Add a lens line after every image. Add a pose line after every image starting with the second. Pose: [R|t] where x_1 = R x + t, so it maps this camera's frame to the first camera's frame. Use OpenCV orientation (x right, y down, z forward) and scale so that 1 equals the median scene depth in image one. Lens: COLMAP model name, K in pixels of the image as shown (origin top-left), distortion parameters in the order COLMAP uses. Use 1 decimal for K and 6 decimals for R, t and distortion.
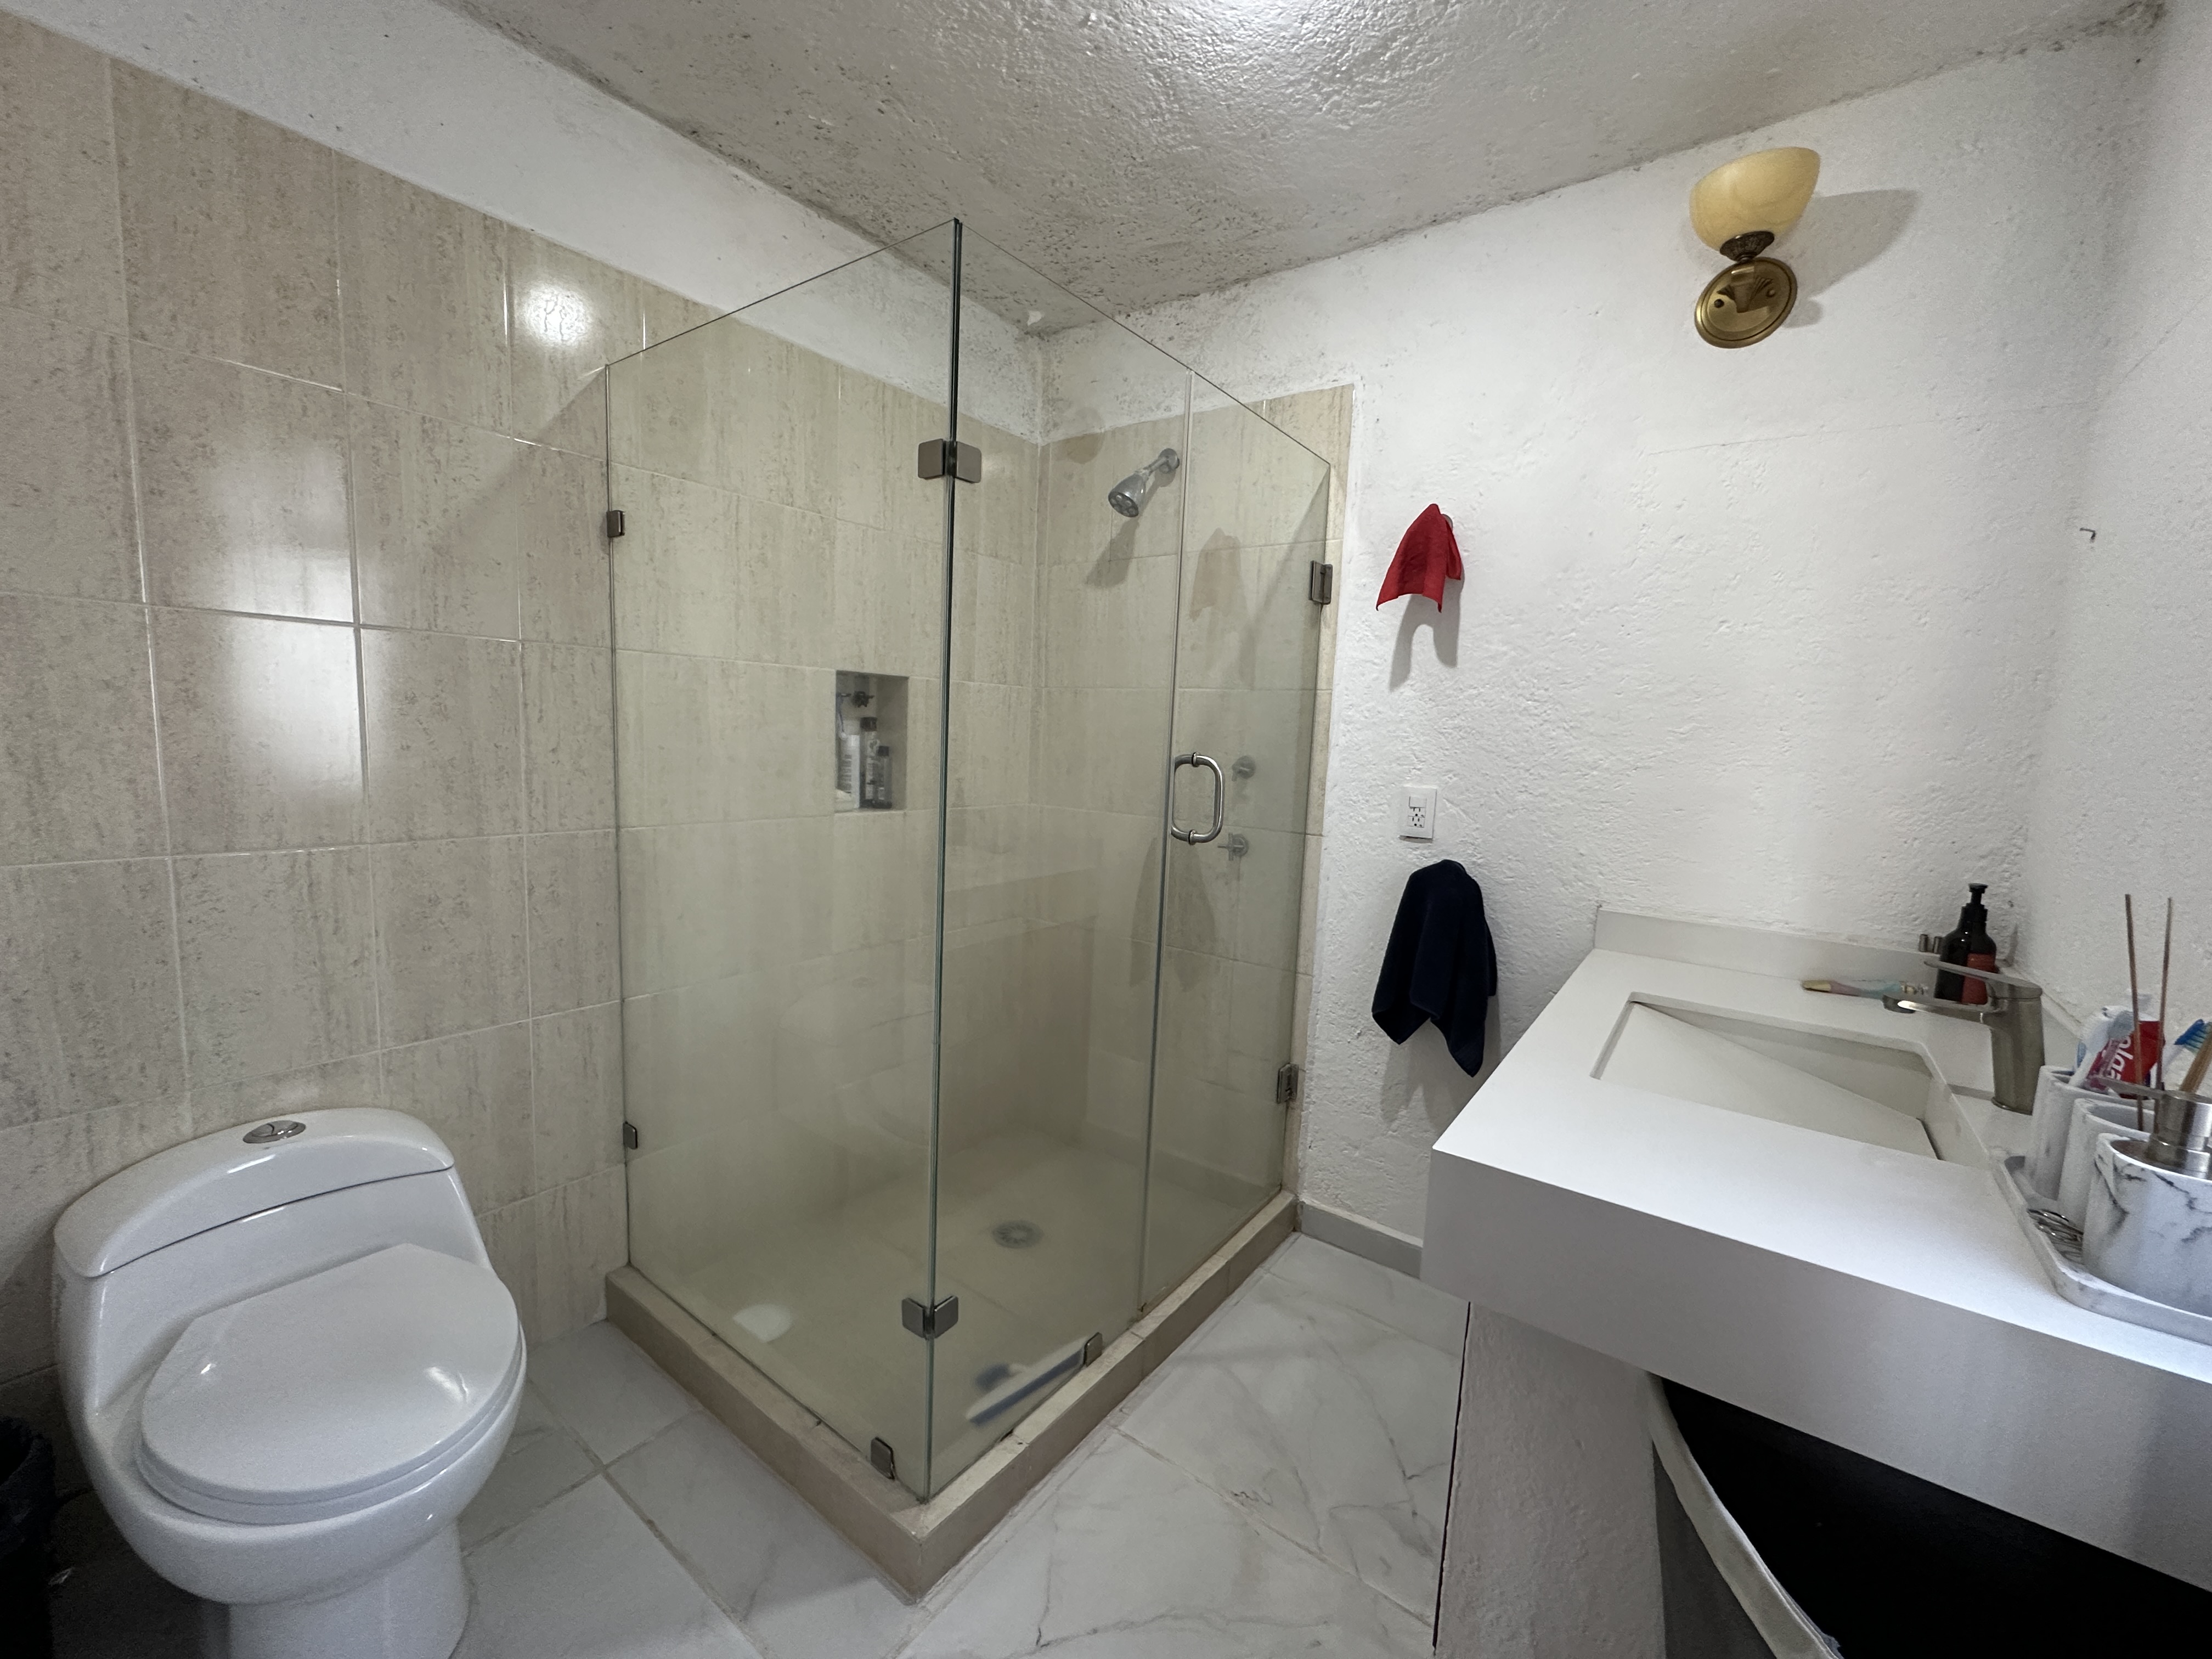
lens RADIAL K [[880.4, 0, 1108.8], [0, 880.4, 831.4], [0, 0, 1]] dist [-0.003905, -0.000271]
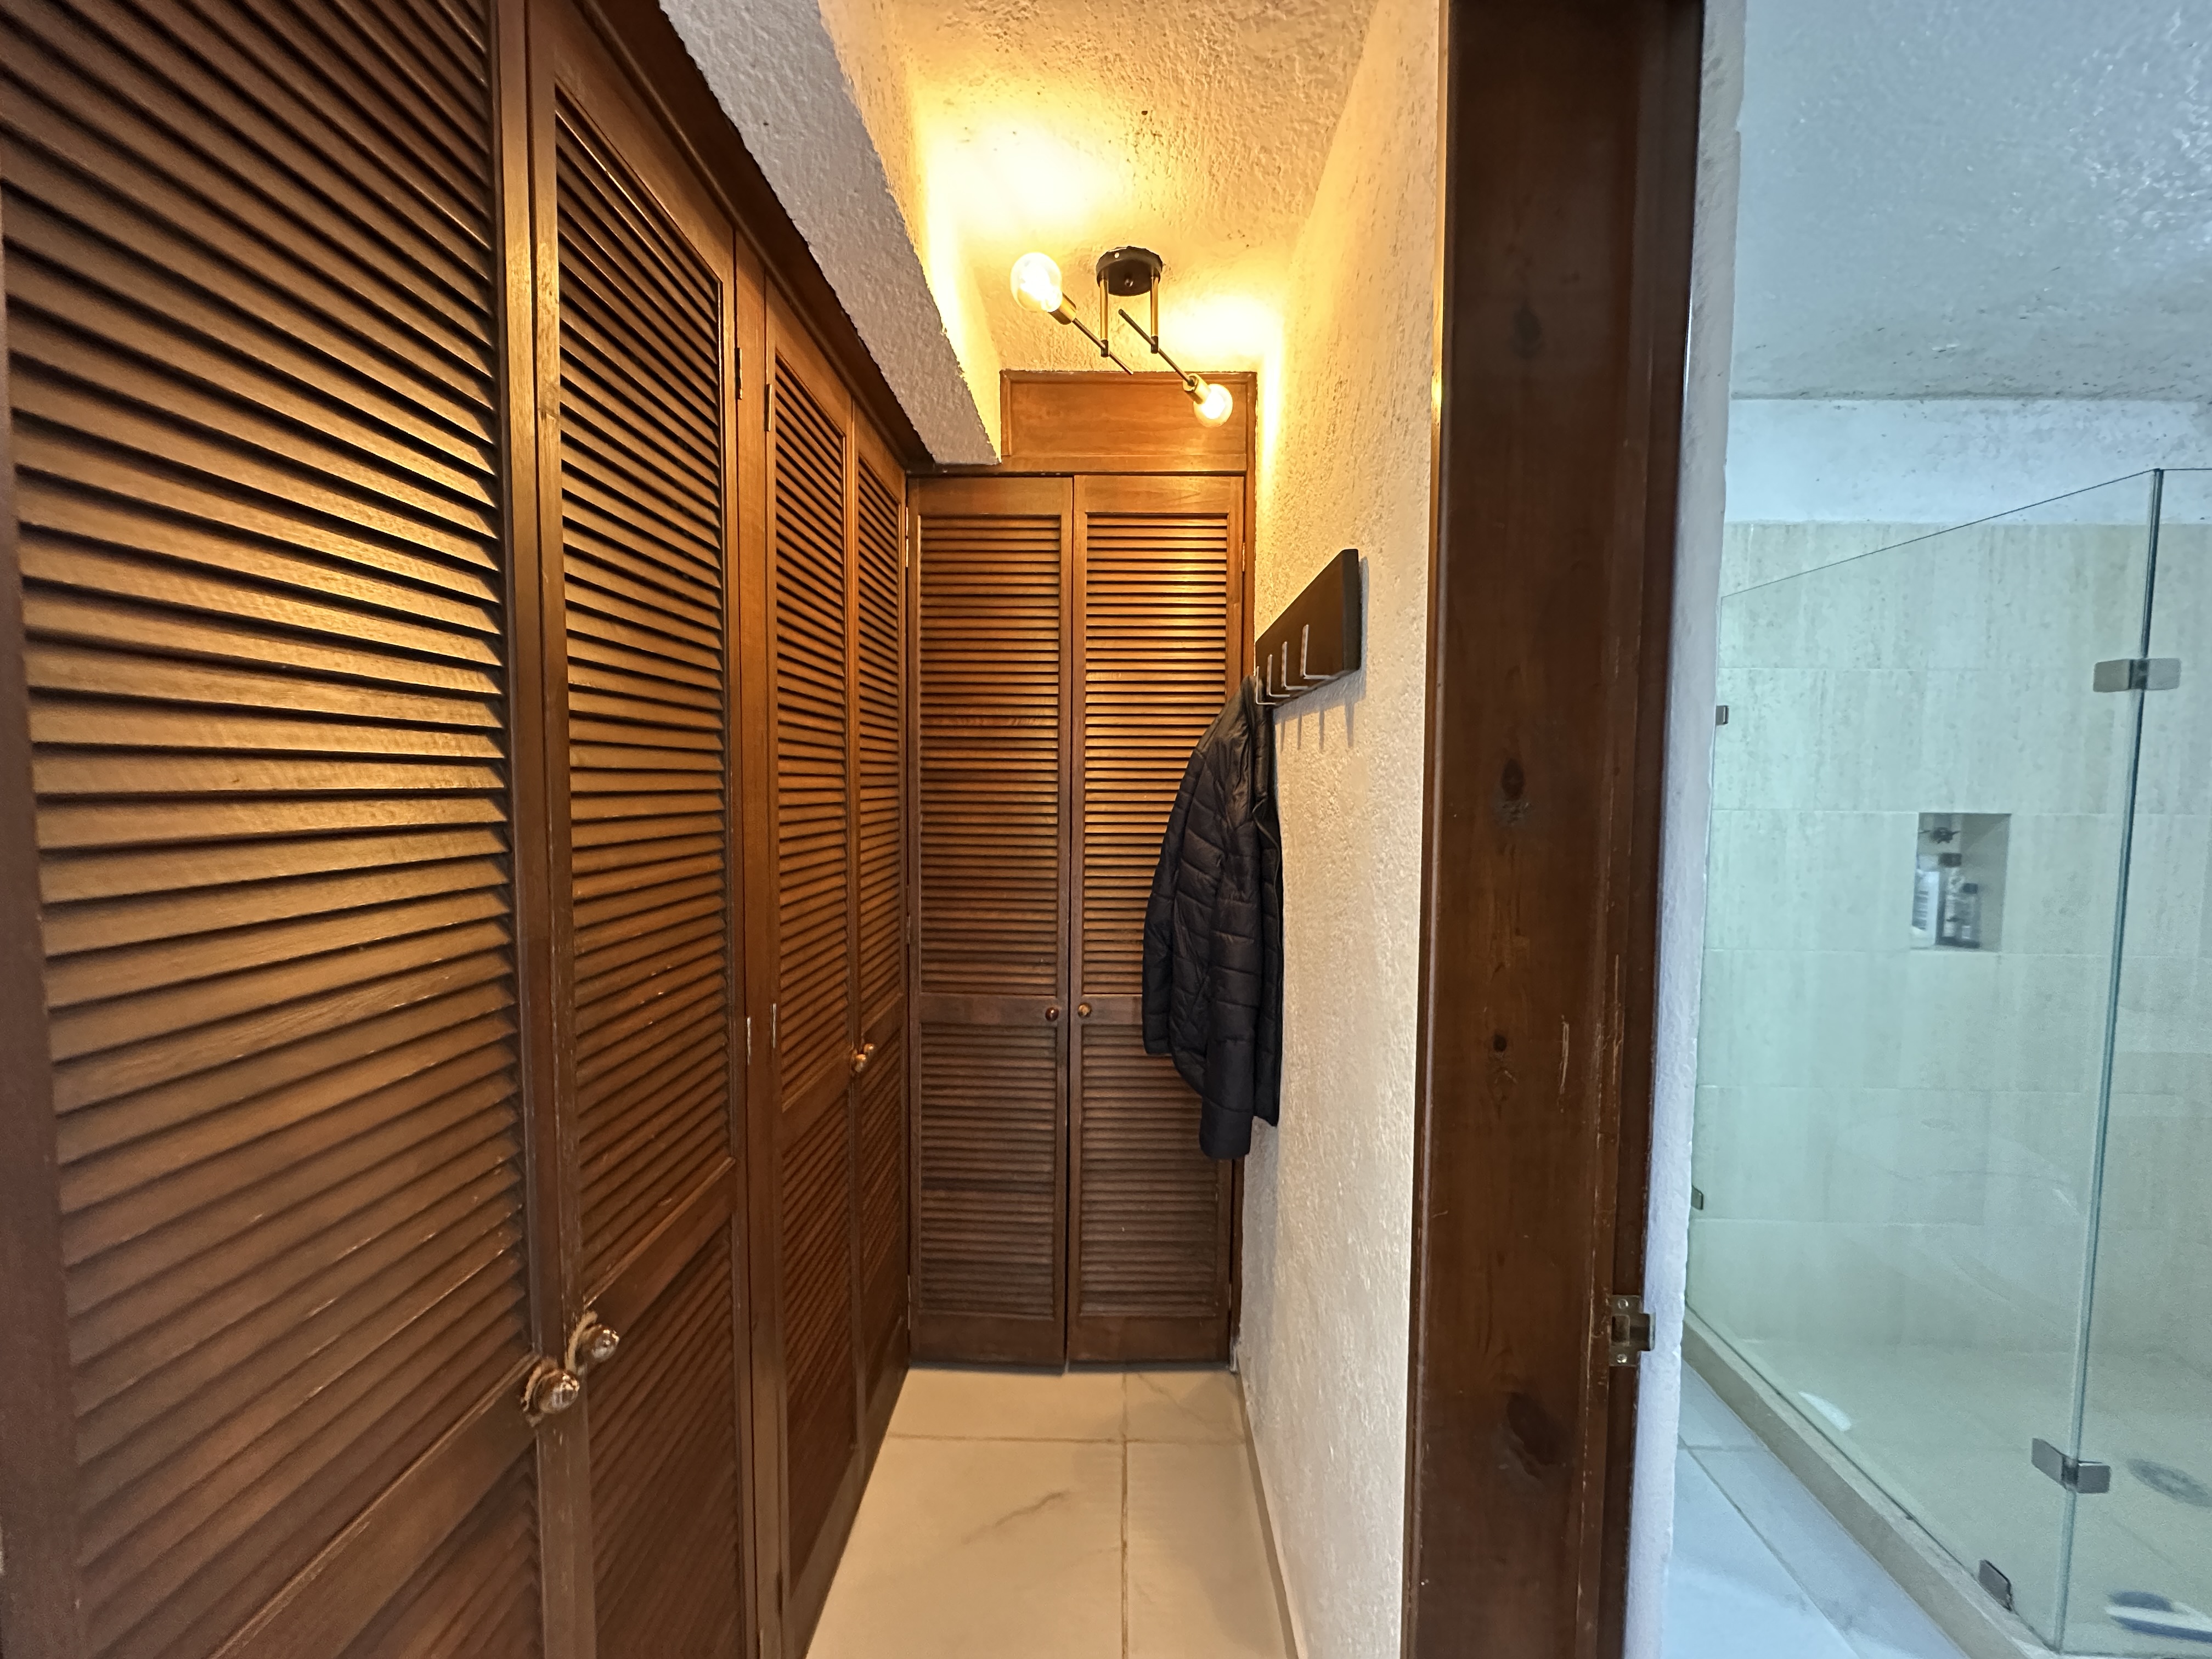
lens RADIAL K [[880.4, 0, 1102.5], [0, 880.4, 826.1], [0, 0, 1]] dist [-0.003905, -0.000271]
pose [[0.570530, 0.013075, -0.821173, -0.010982], [-0.082739, 0.995701, -0.041631, -0.046728], [0.817099, 0.091695, 0.569159, -0.387745]]
